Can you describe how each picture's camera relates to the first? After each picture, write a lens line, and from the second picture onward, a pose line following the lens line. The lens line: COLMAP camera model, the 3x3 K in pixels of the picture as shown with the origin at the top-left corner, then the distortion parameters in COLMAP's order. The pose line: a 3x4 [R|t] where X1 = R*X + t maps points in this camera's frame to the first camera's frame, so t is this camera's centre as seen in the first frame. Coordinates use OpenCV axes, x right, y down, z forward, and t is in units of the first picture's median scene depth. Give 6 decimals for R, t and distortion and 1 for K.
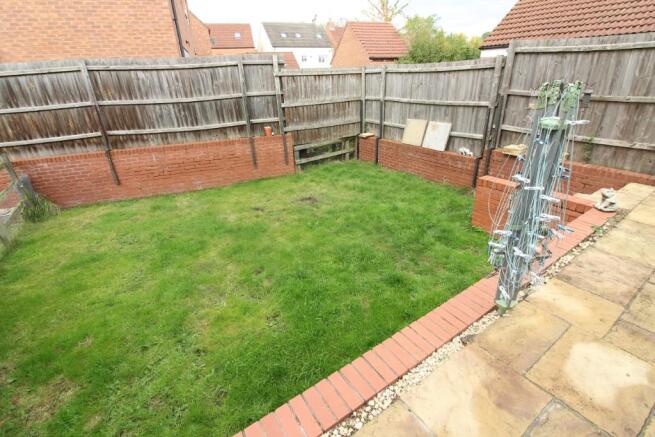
lens RADIAL K [[301.7, 0, 330.7], [0, 301.7, 210.3], [0, 0, 1]] dist [0.000560, -0.014222]
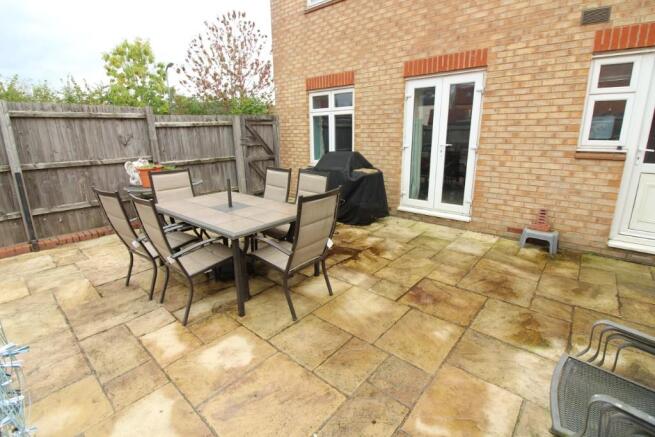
lens RADIAL K [[301.7, 0, 330.7], [0, 301.7, 210.3], [0, 0, 1]] dist [0.000560, -0.014222]
pose [[-0.262849, -0.202306, 0.943389, -0.004431], [0.407506, 0.863002, 0.298608, -0.028980], [-0.874557, 0.462926, -0.144398, 0.059911]]
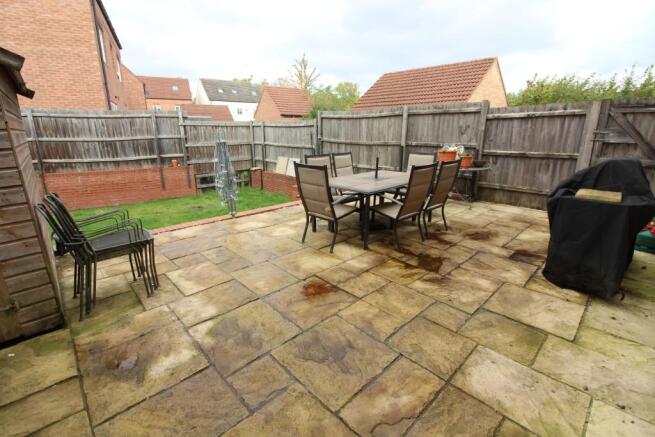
lens RADIAL K [[301.7, 0, 330.7], [0, 301.7, 210.3], [0, 0, 1]] dist [0.000560, -0.014222]
pose [[0.984040, -0.009691, 0.177682, 0.252020], [0.037071, 0.987771, -0.151438, 0.187129], [-0.174042, 0.155608, 0.972366, -0.430908]]
